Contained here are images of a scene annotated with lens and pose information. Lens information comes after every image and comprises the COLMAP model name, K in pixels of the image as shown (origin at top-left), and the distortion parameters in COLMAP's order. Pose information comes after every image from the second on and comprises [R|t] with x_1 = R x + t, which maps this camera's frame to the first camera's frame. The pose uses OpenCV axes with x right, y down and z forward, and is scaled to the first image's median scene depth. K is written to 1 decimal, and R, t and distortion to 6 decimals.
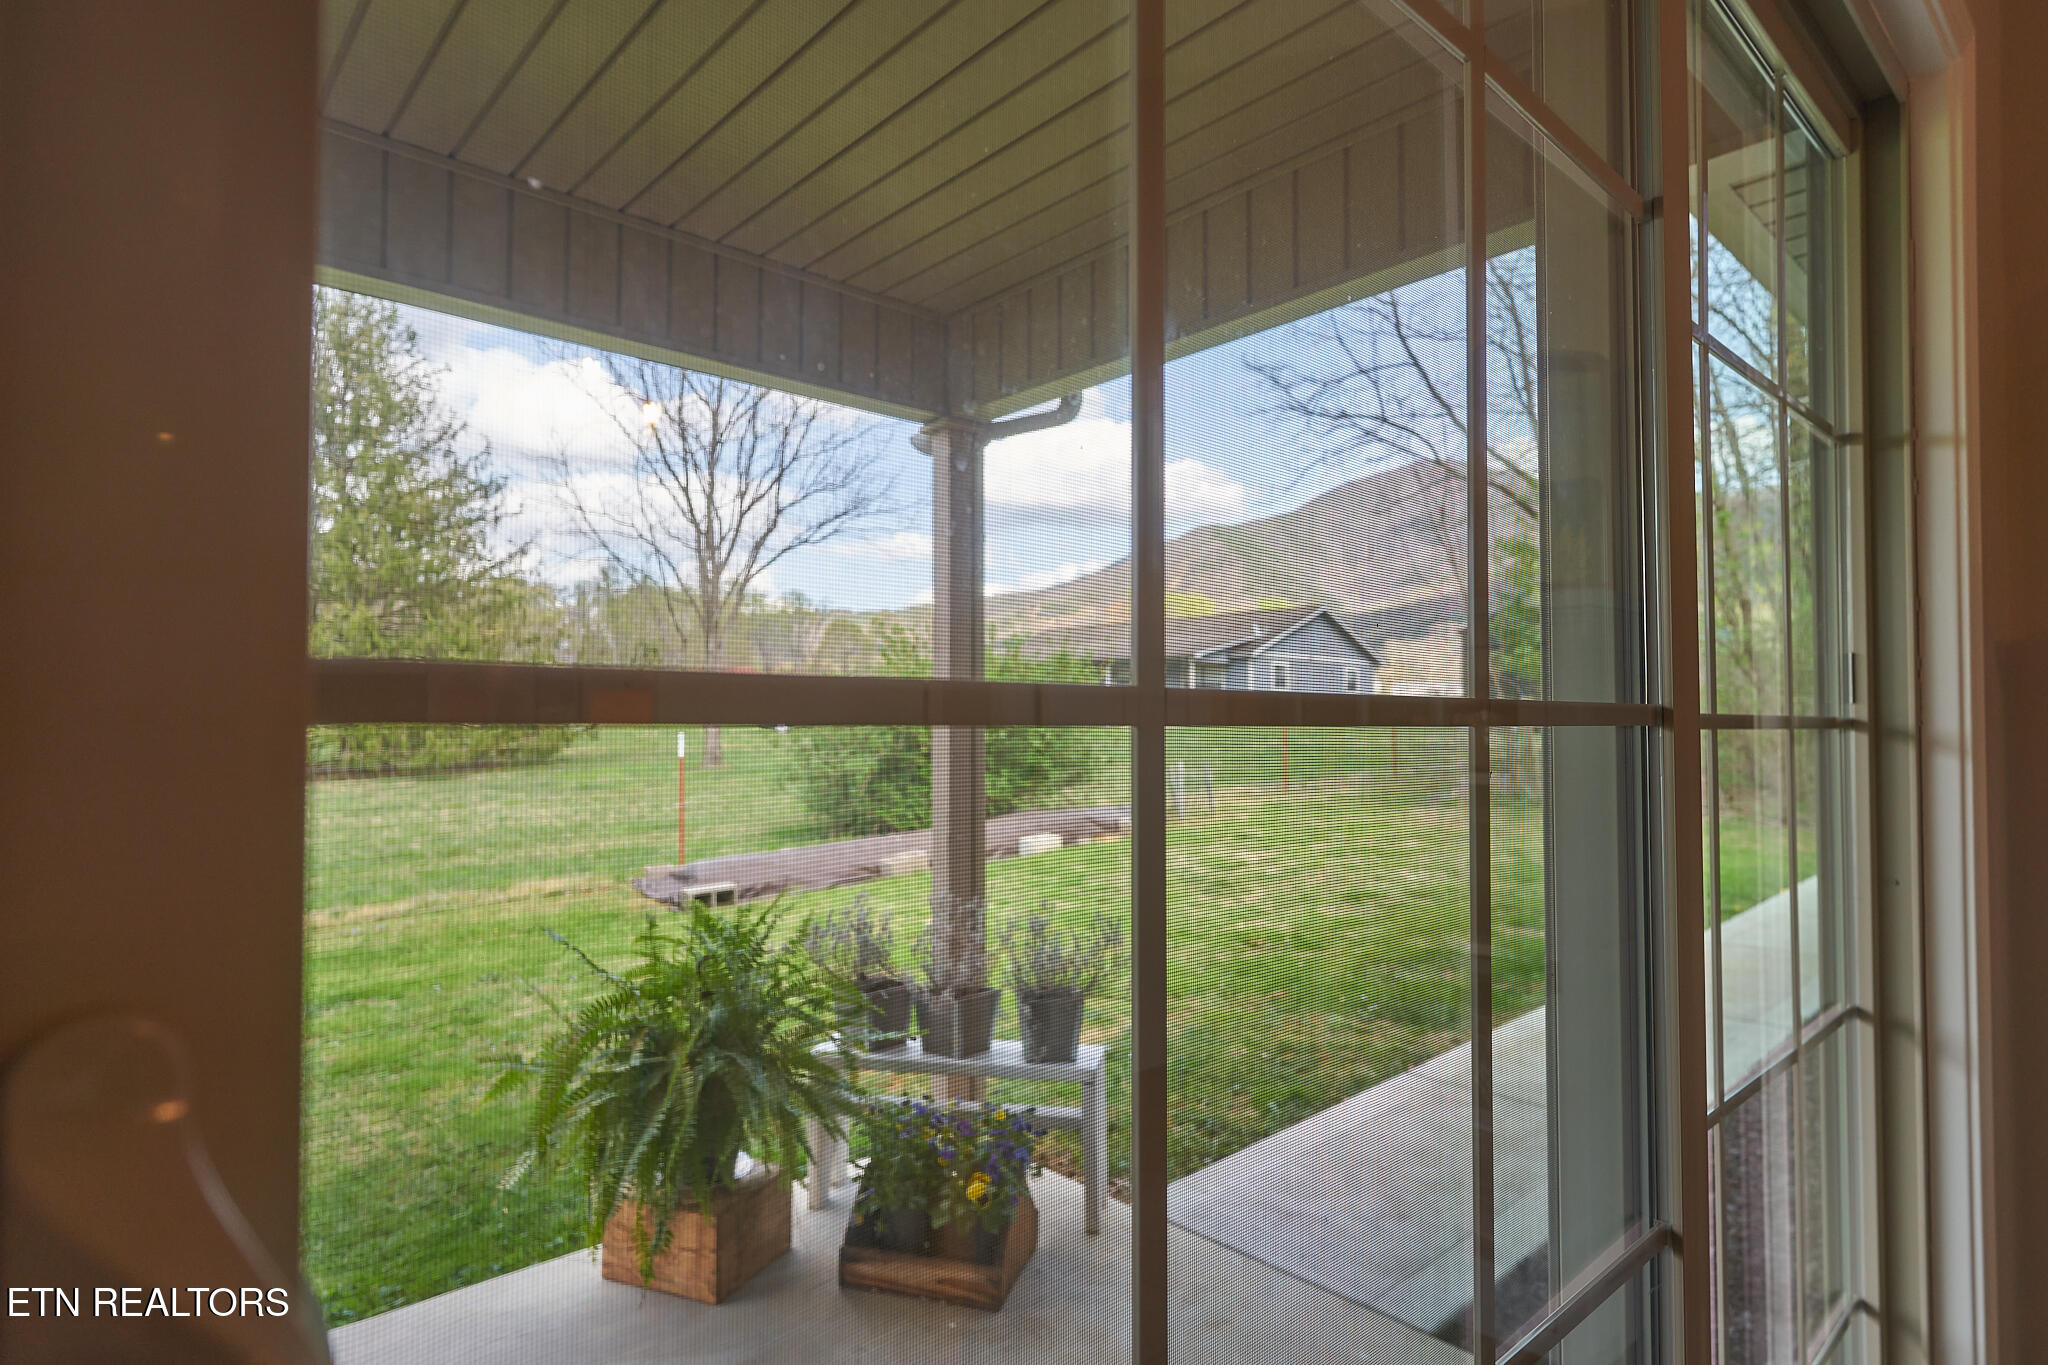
lens RADIAL K [[1071.0, 0, 1021.3], [0, 1071.0, 695.1], [0, 0, 1]] dist [-0.000314, -0.001006]
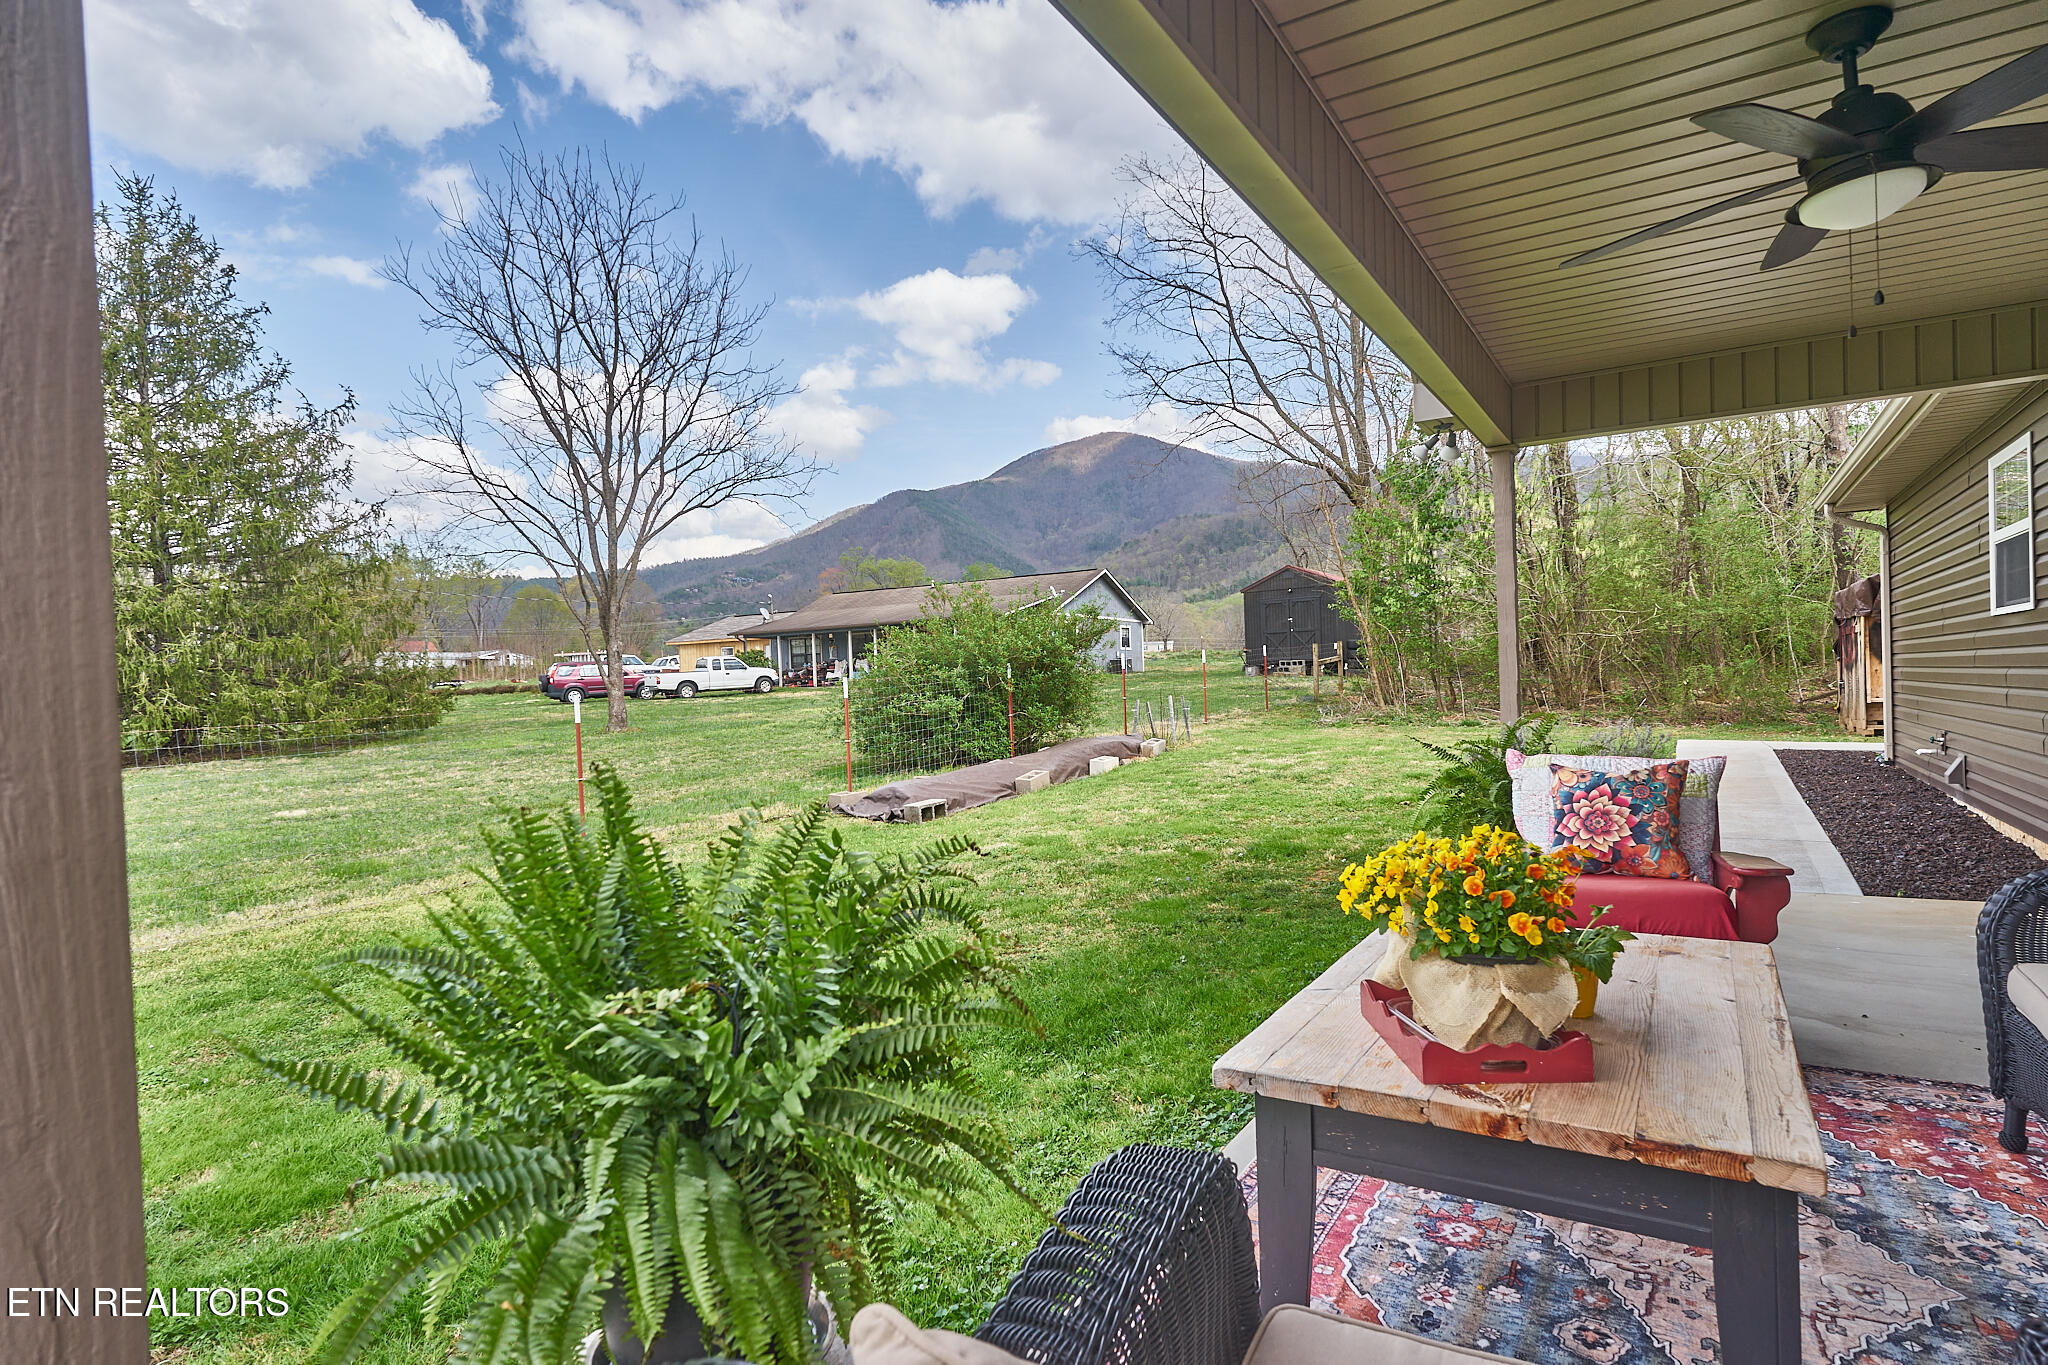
lens RADIAL K [[1071.0, 0, 1021.3], [0, 1071.0, 695.1], [0, 0, 1]] dist [-0.000314, -0.001006]
pose [[0.960972, -0.035982, 0.274296, -0.198735], [0.027537, 0.999023, 0.034578, 0.009095], [-0.275272, -0.025675, 0.961023, -0.061715]]
